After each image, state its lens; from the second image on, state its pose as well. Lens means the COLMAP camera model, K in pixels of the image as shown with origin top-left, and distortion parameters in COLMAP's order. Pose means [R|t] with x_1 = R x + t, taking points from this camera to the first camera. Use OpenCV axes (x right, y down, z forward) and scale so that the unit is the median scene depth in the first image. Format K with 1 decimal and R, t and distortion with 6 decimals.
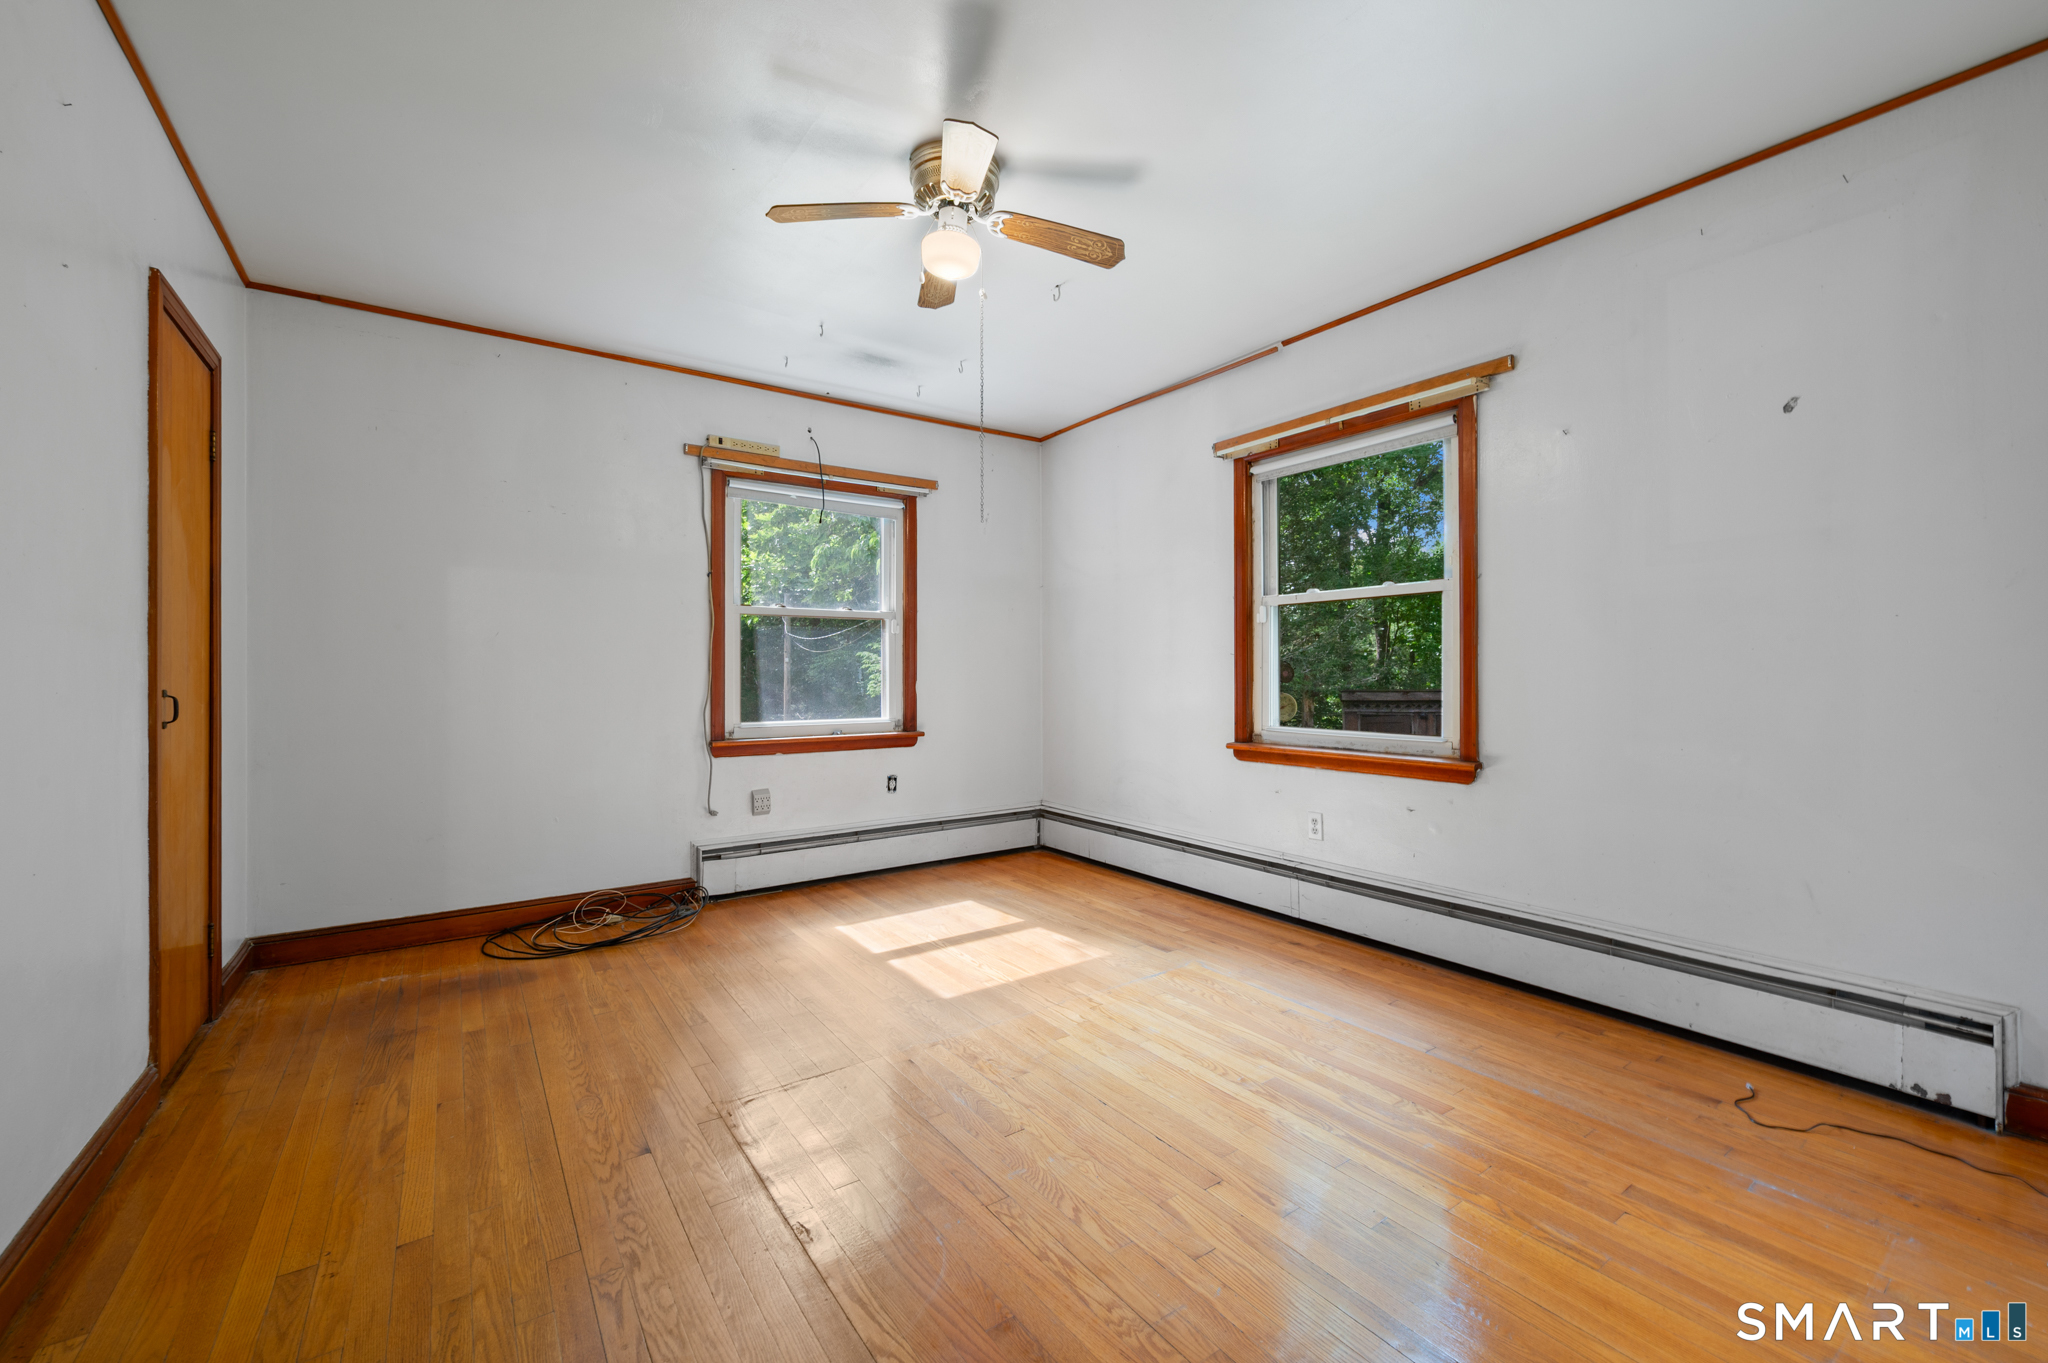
lens RADIAL K [[824.7, 0, 1029.2], [0, 824.7, 684.3], [0, 0, 1]] dist [0.000274, 0.000035]
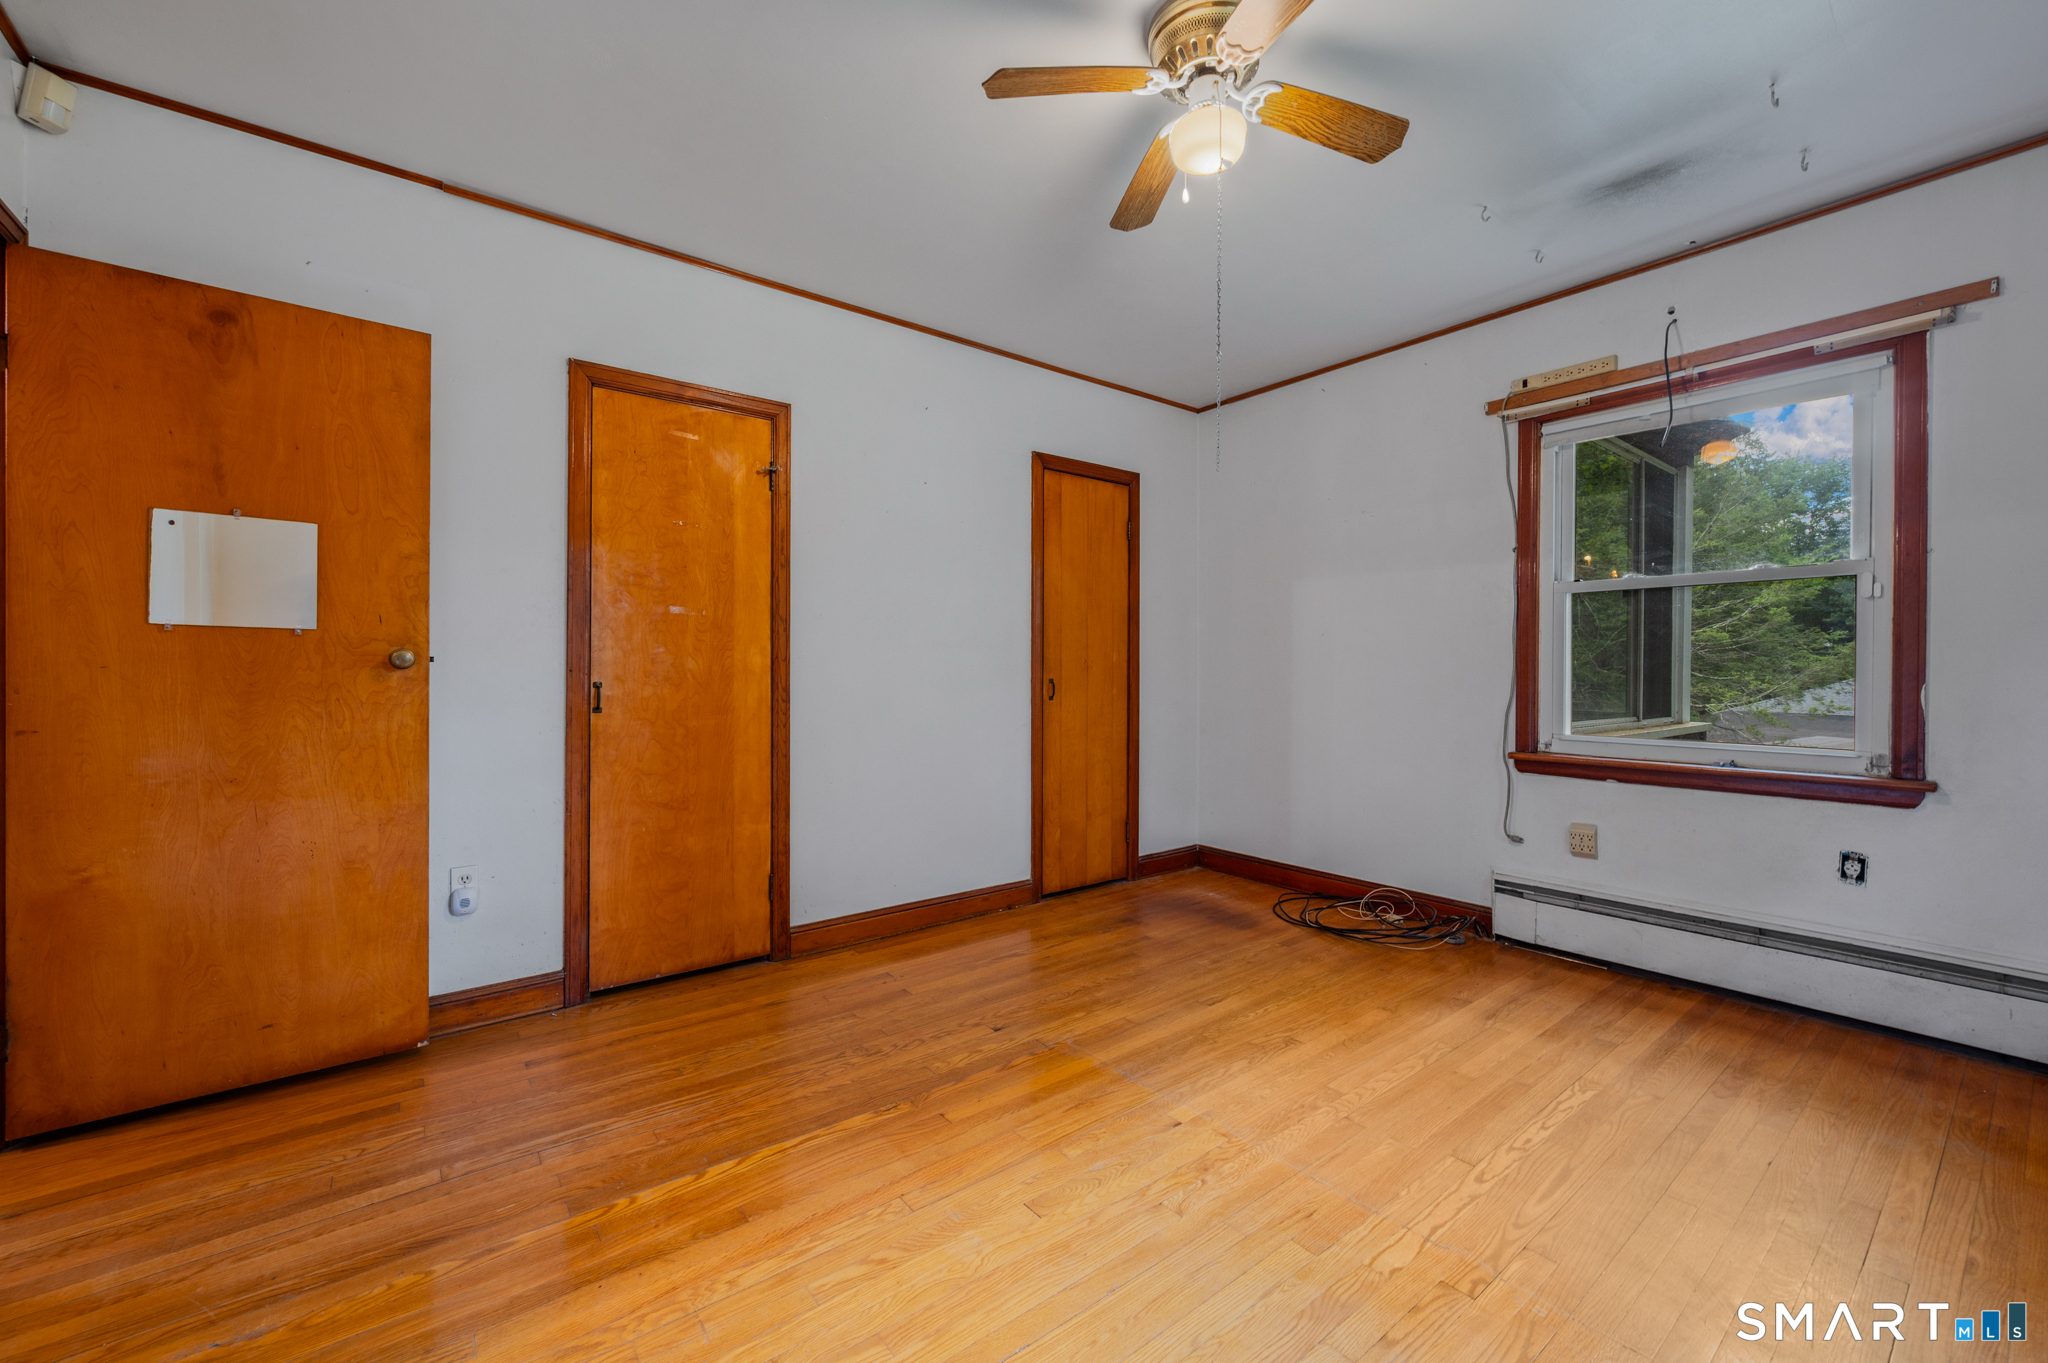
lens RADIAL K [[812.3, 0, 1024.0], [0, 812.3, 681.5], [0, 0, 1]] dist [0.001830, 0.000178]
pose [[0.050185, 0.016669, -0.998601, 0.518492], [-0.013204, 0.999784, 0.016025, -0.009828], [0.998653, 0.012381, 0.050394, 0.602361]]
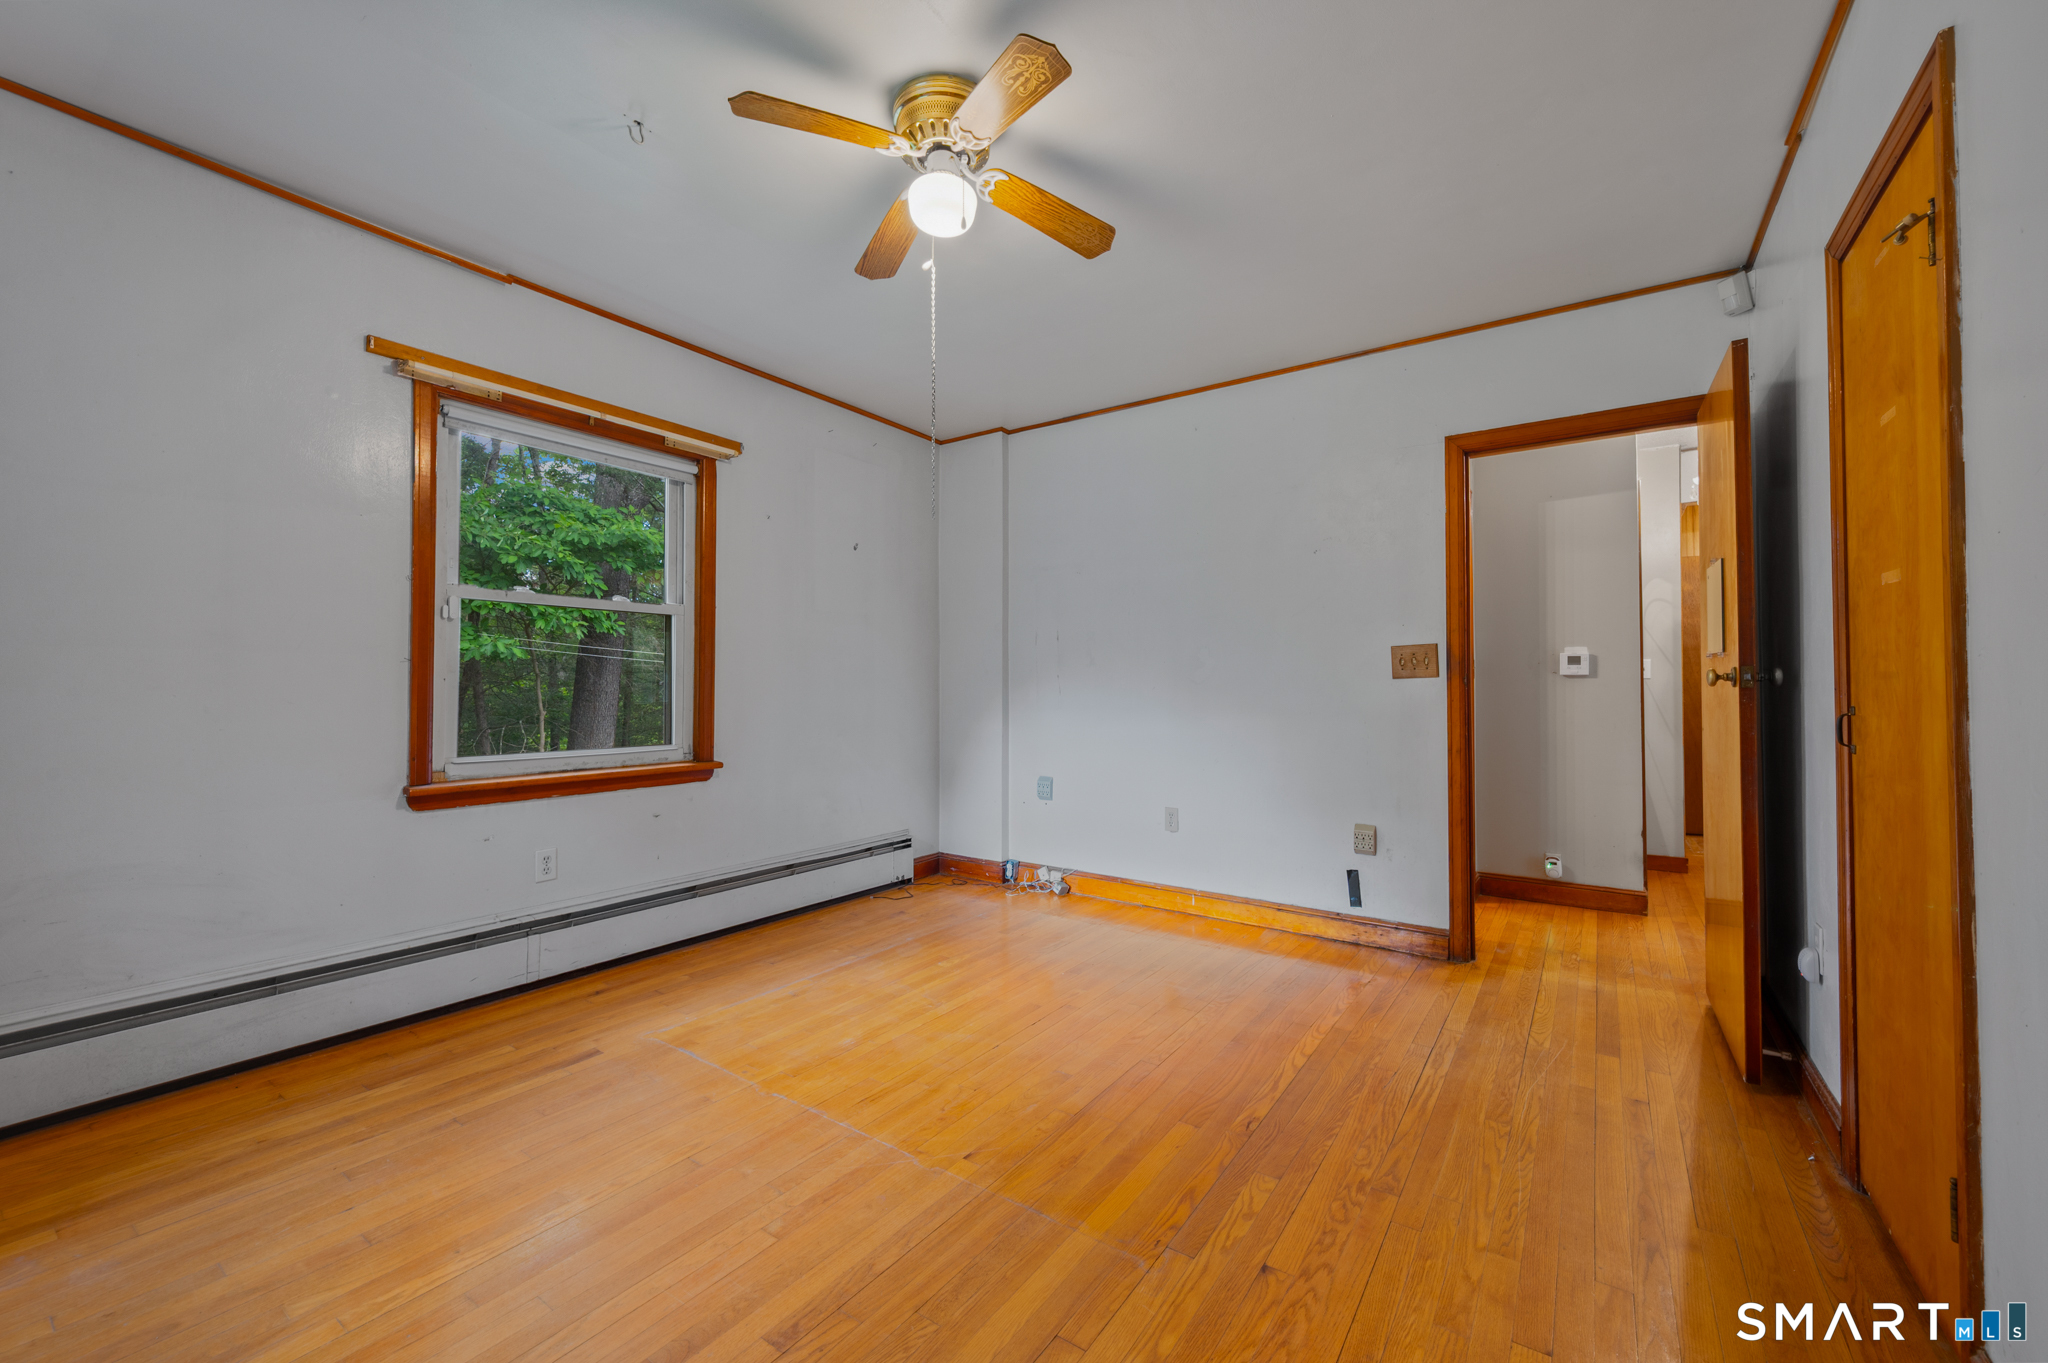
lens RADIAL K [[824.7, 0, 1029.2], [0, 824.7, 684.3], [0, 0, 1]] dist [0.000274, 0.000035]
pose [[-0.348646, 0.006661, 0.937231, -0.716056], [0.011457, 0.999930, -0.002845, -0.009071], [-0.937185, 0.009746, -0.348698, 0.931391]]
